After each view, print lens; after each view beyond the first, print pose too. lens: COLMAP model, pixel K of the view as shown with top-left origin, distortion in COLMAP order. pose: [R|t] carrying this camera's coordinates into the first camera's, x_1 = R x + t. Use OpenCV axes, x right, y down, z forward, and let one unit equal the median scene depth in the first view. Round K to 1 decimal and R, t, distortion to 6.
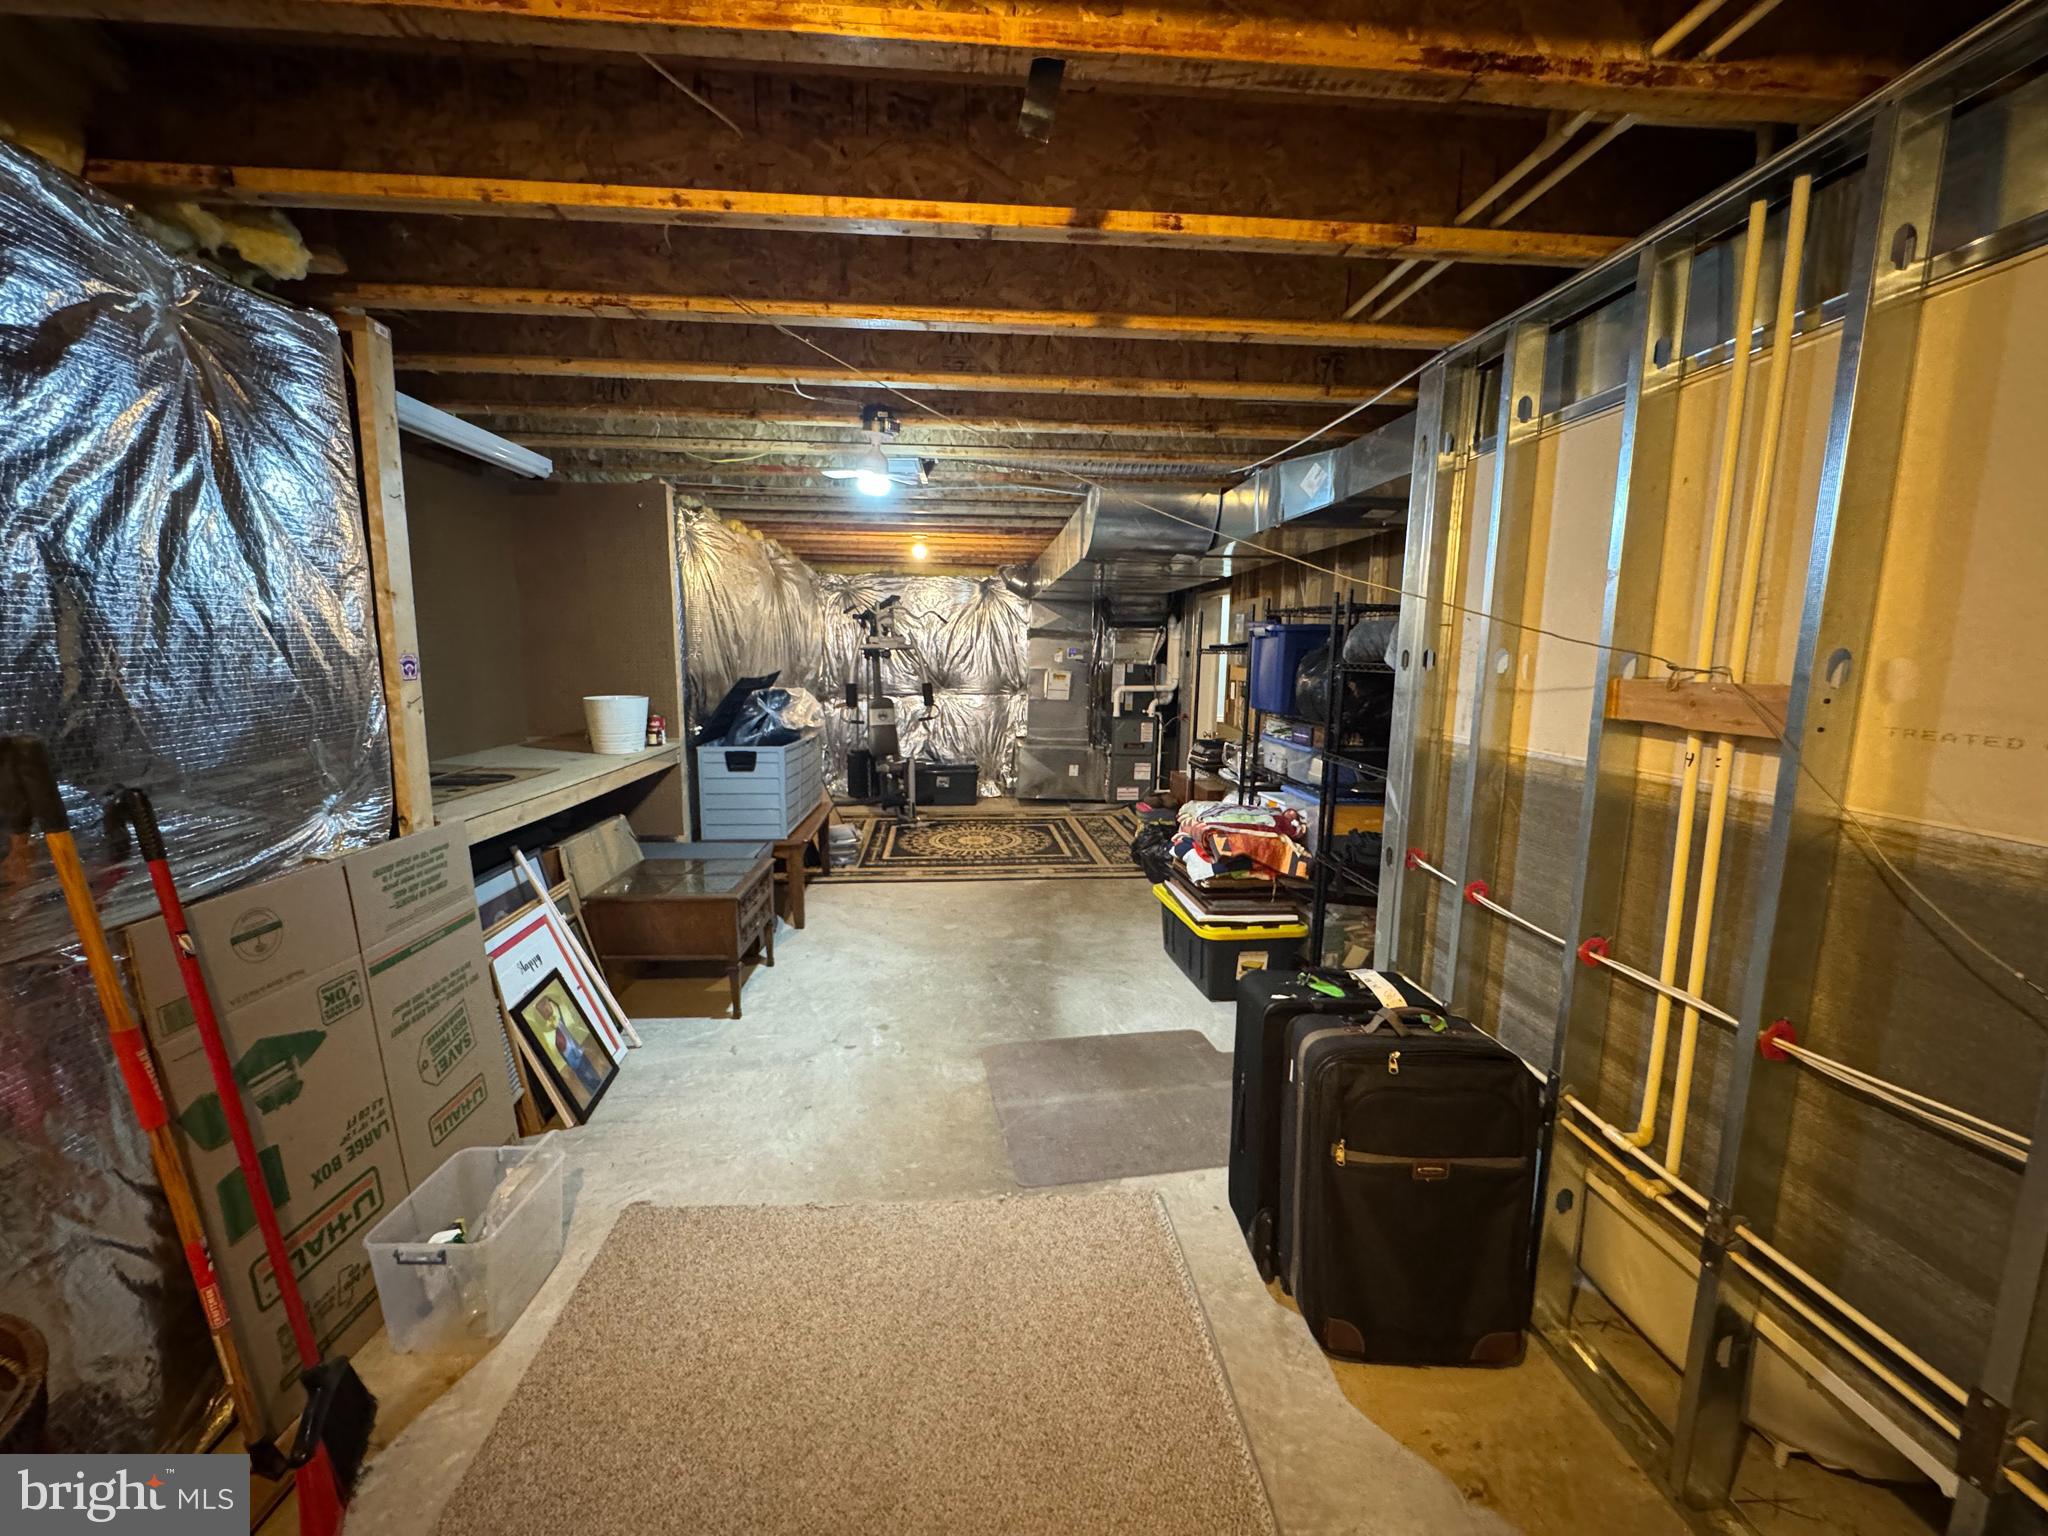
lens RADIAL K [[812.5, 0, 1022.2], [0, 812.5, 769.0], [0, 0, 1]] dist [0.000597, 0.000079]
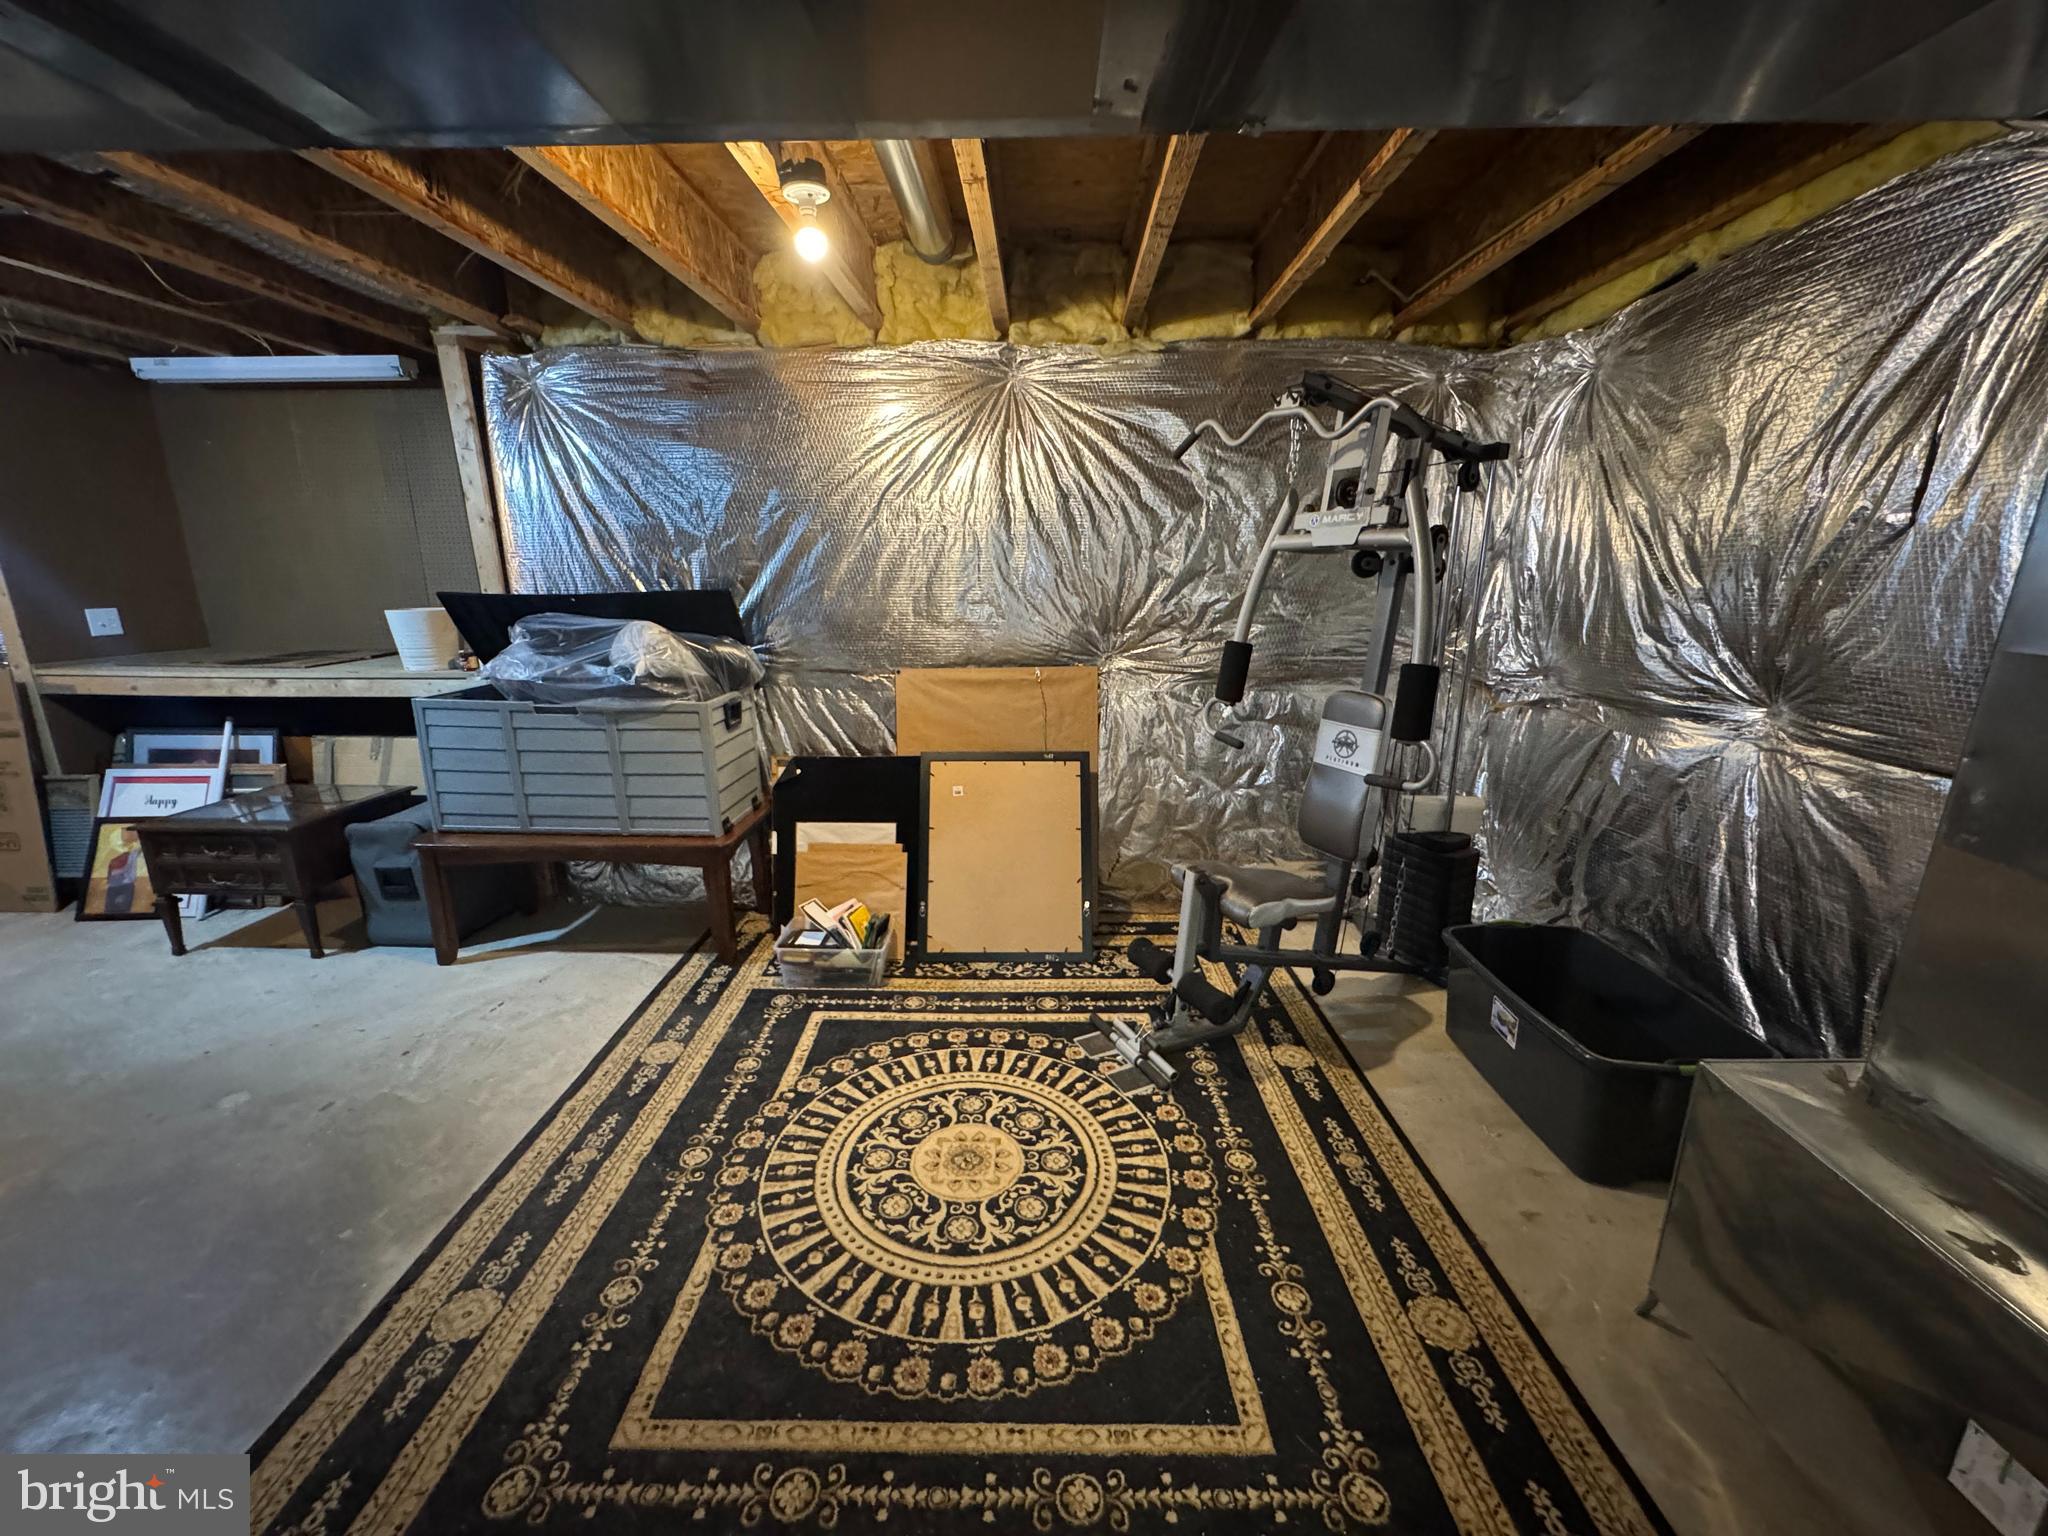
lens RADIAL K [[812.5, 0, 1023.0], [0, 812.5, 770.4], [0, 0, 1]] dist [0.000597, 0.000079]
pose [[-0.095825, 0.230848, -0.968260, 0.481197], [-0.148336, 0.958563, 0.243216, -0.311824], [0.984283, 0.166934, -0.057611, 2.301873]]
